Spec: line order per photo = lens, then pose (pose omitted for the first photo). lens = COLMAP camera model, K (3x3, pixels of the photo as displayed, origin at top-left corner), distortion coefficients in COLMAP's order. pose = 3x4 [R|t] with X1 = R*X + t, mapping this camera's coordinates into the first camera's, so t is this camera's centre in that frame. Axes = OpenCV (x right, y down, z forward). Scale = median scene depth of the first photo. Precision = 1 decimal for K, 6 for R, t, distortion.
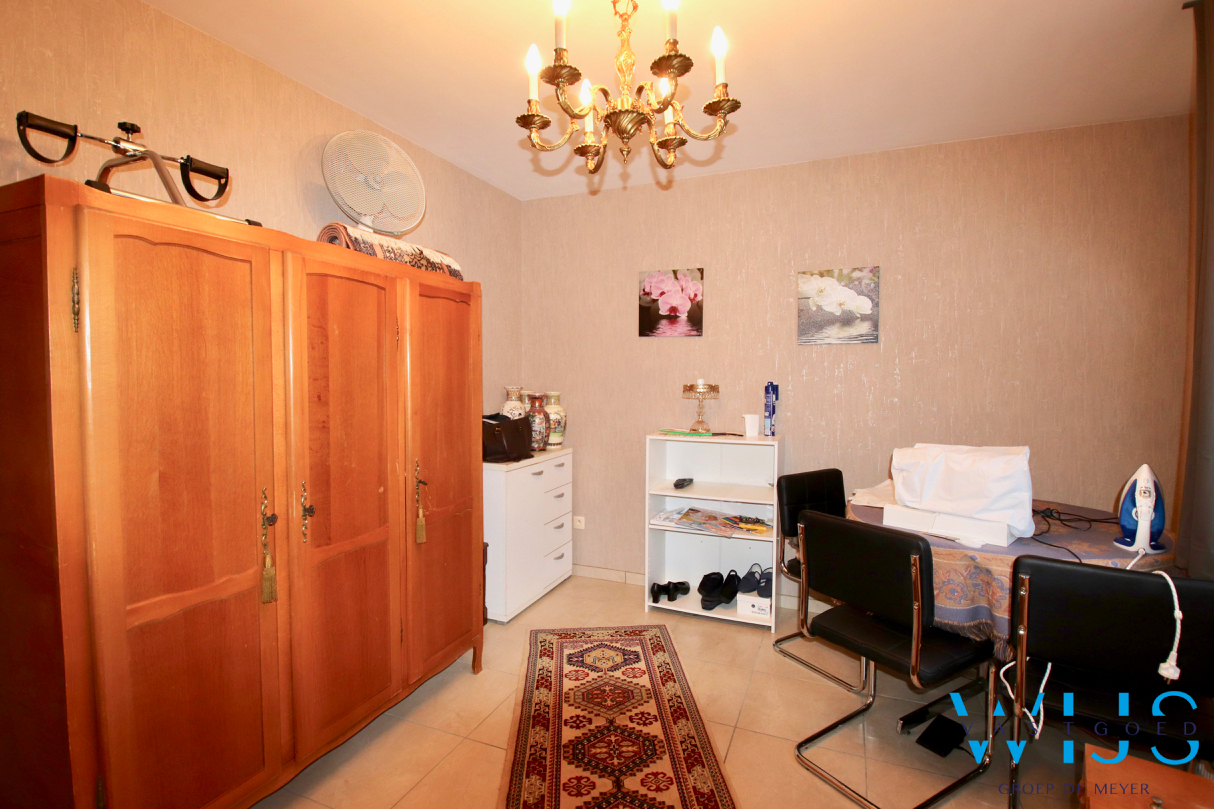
lens RADIAL K [[579.1, 0, 599.0], [0, 579.1, 400.3], [0, 0, 1]] dist [0.027249, -0.030630]
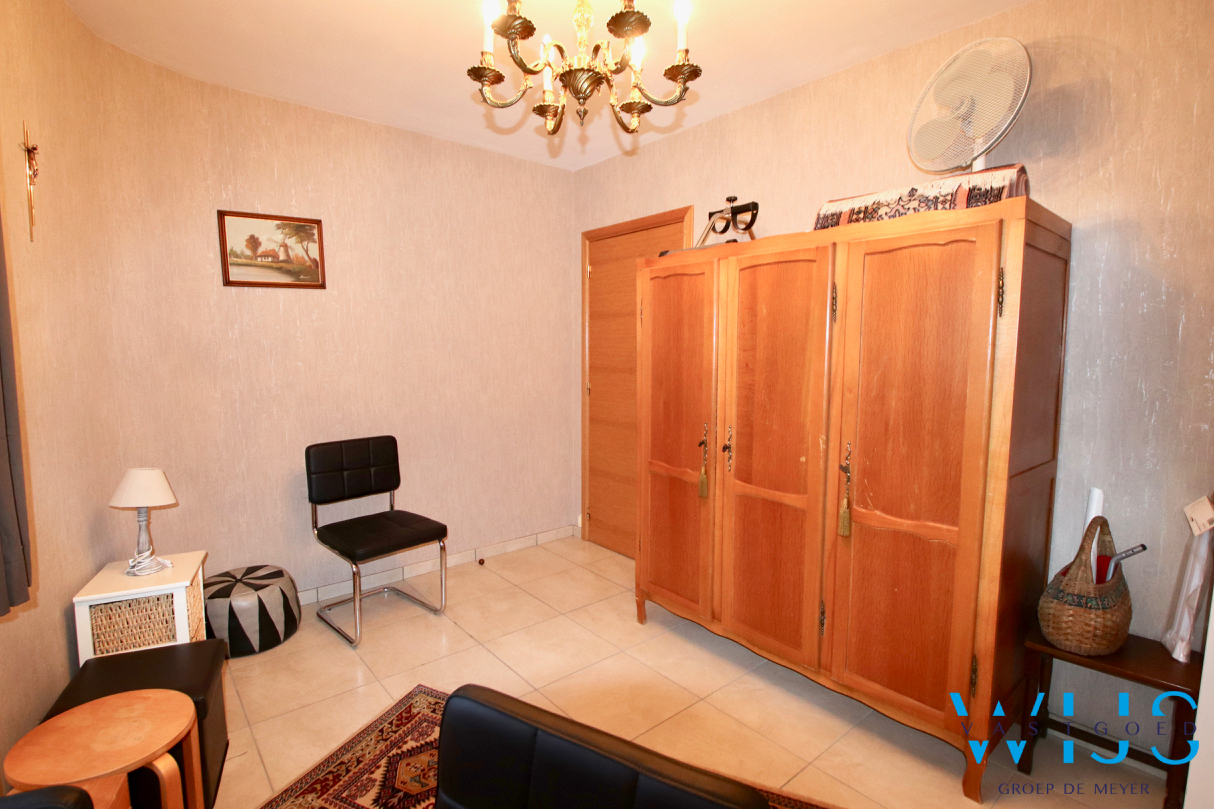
lens RADIAL K [[579.1, 0, 599.0], [0, 579.1, 400.3], [0, 0, 1]] dist [0.027249, -0.030630]
pose [[-0.442913, 0.075105, -0.893413, 0.796436], [-0.043354, 0.993525, 0.105013, -0.047444], [0.895516, 0.085245, -0.436790, 1.268033]]
